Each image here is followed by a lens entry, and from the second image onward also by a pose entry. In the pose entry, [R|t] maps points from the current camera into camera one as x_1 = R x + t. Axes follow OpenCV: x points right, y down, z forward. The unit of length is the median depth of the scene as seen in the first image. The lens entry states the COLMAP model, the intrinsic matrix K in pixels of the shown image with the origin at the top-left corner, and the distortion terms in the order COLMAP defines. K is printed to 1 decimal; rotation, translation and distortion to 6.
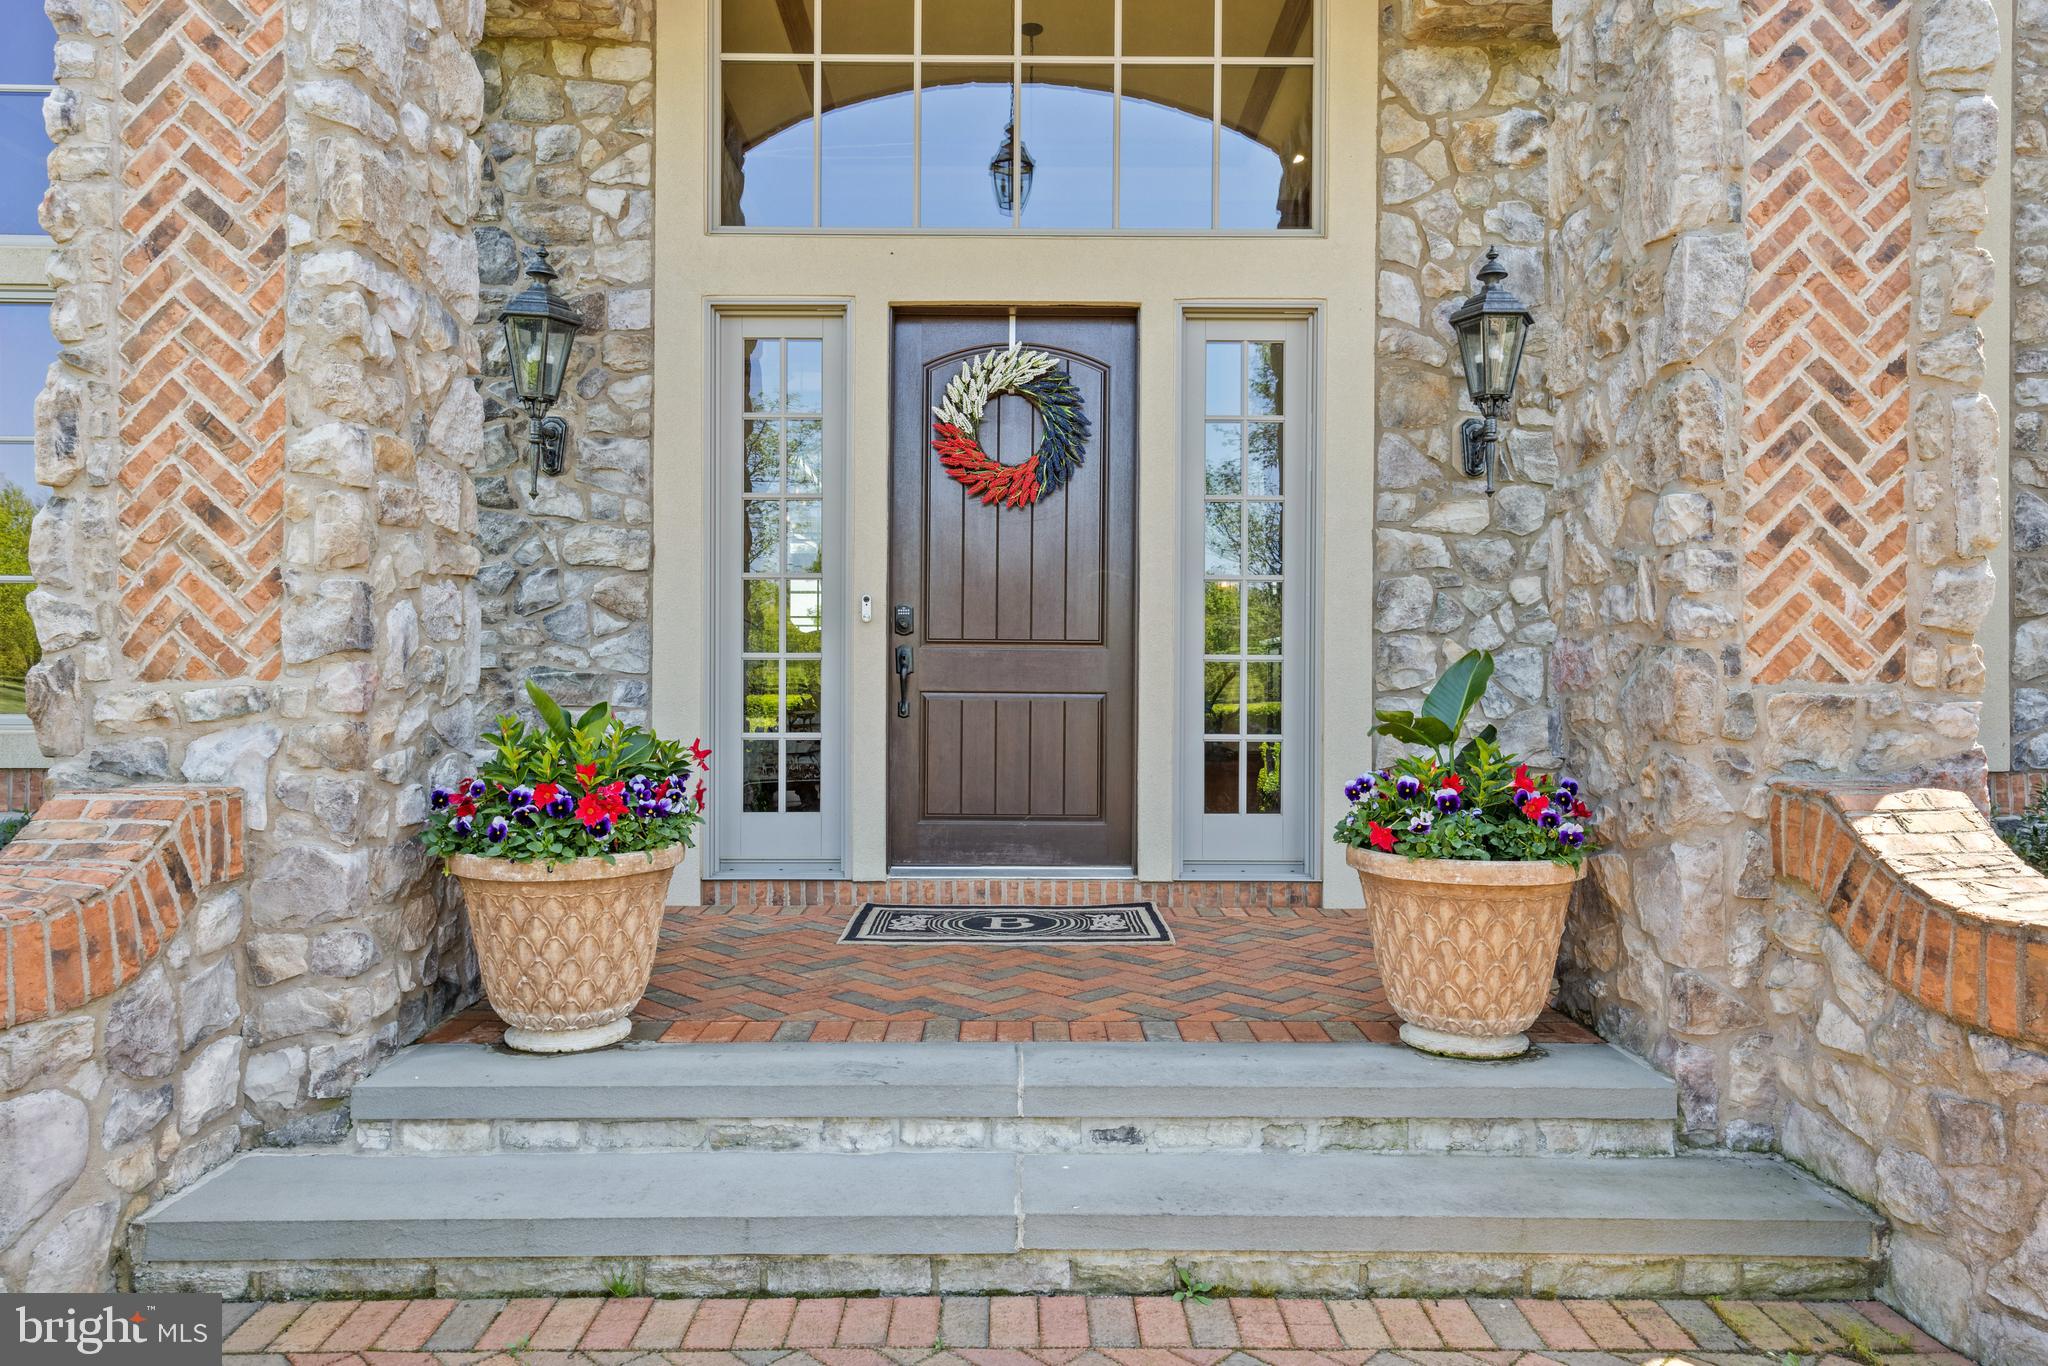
lens RADIAL K [[1358.3, 0, 1027.0], [0, 1358.3, 676.4], [0, 0, 1]] dist [-0.001828, -0.000300]
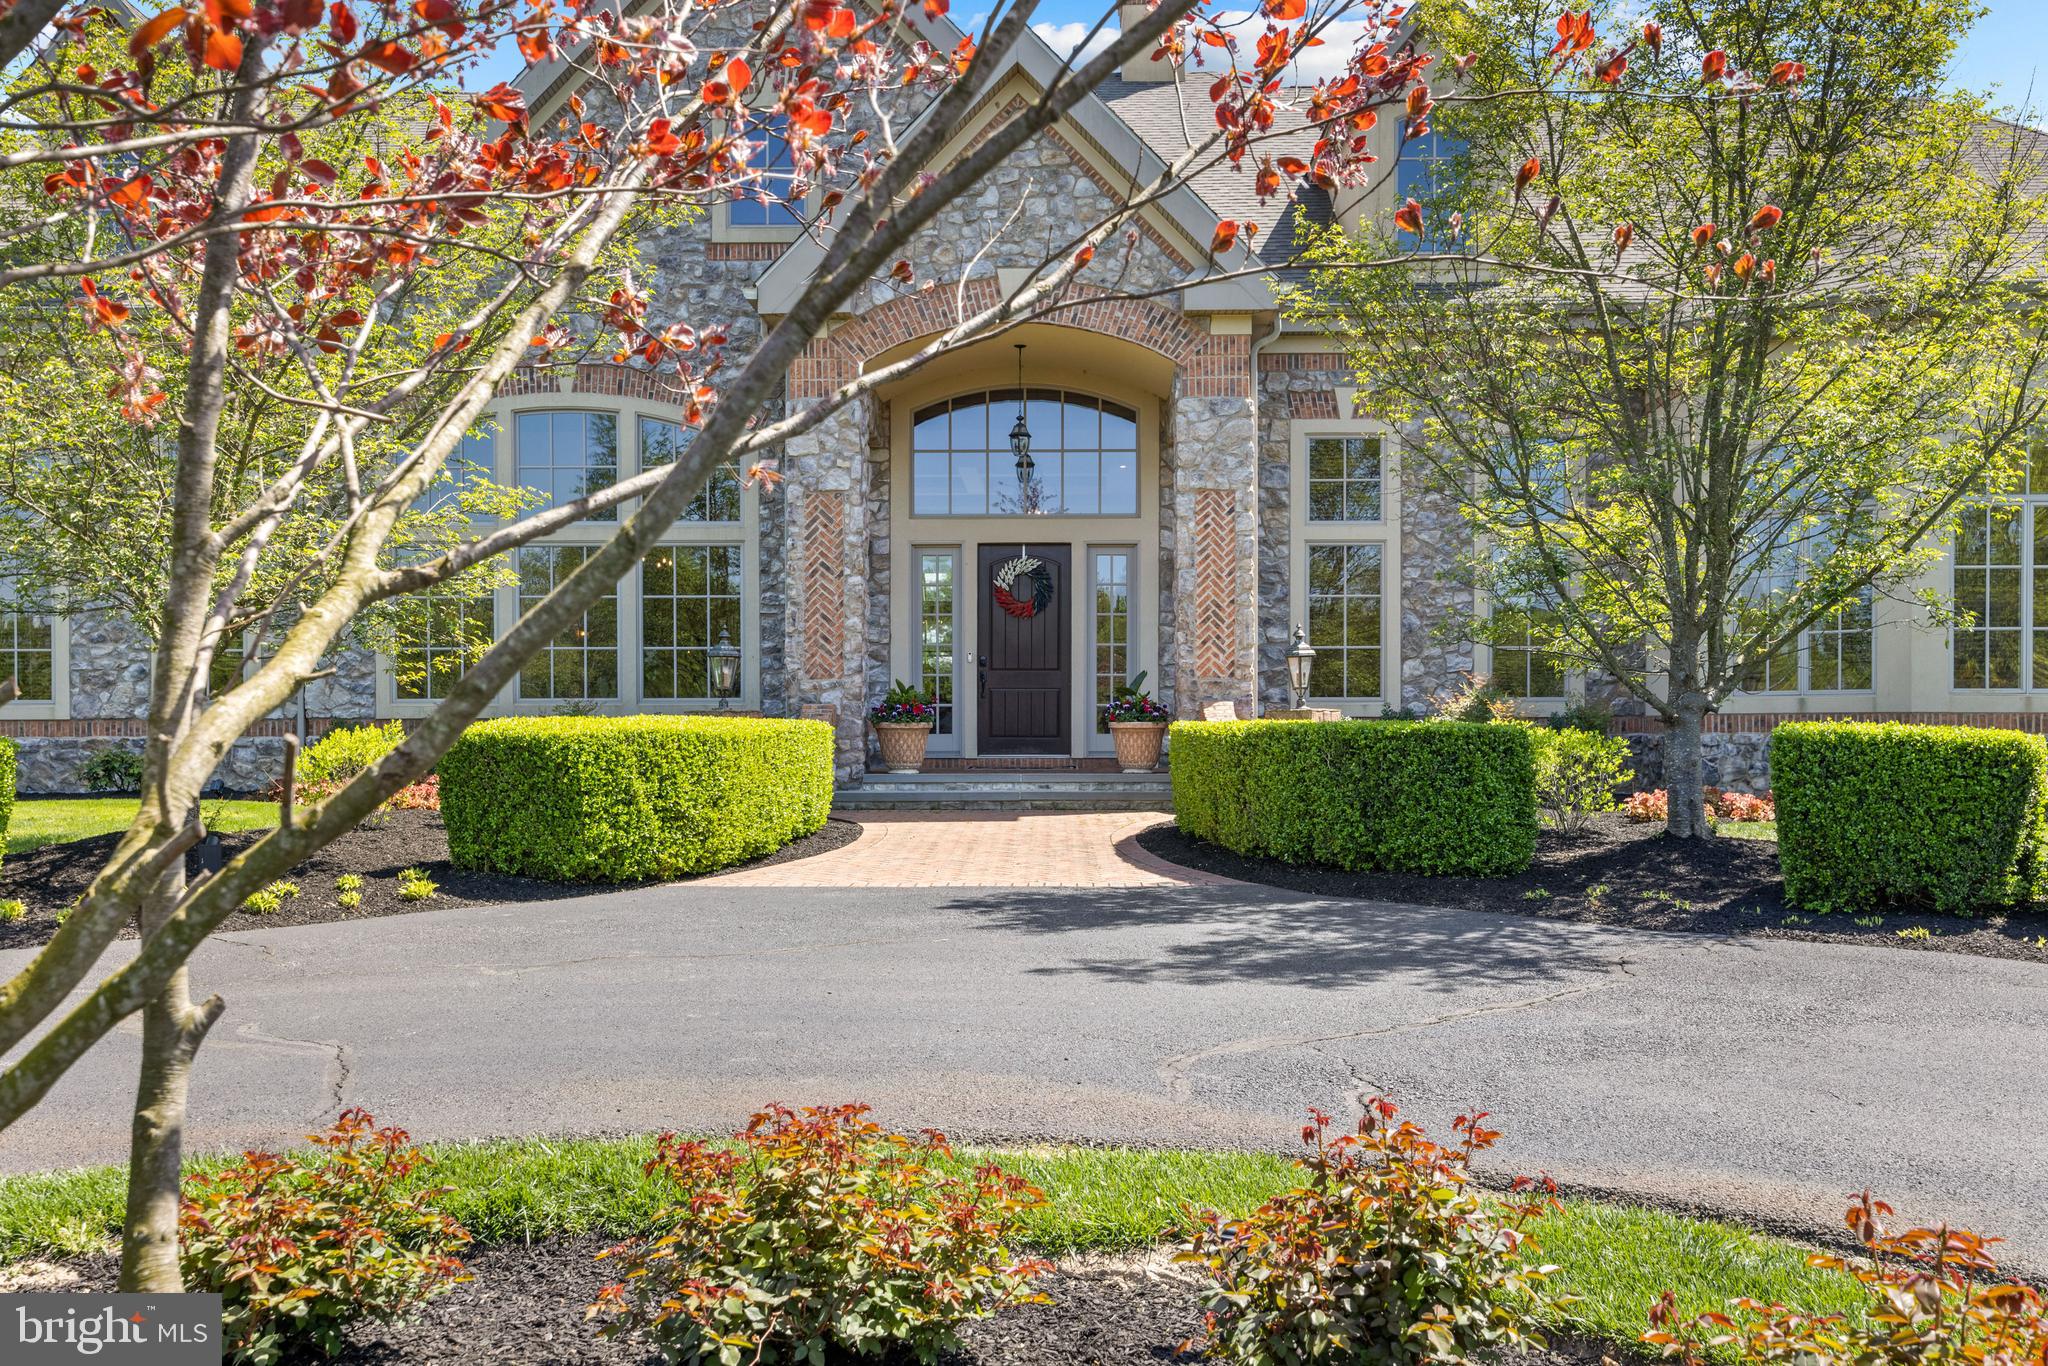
lens RADIAL K [[1979.7, 0, 1024.2], [0, 1979.7, 686.8], [0, 0, 1]] dist [-0.005067, 0.000000]
pose [[0.999386, -0.005058, -0.034666, 0.213356], [0.004440, 0.999830, -0.017893, 0.136040], [0.034750, 0.017728, 0.999239, -4.980237]]
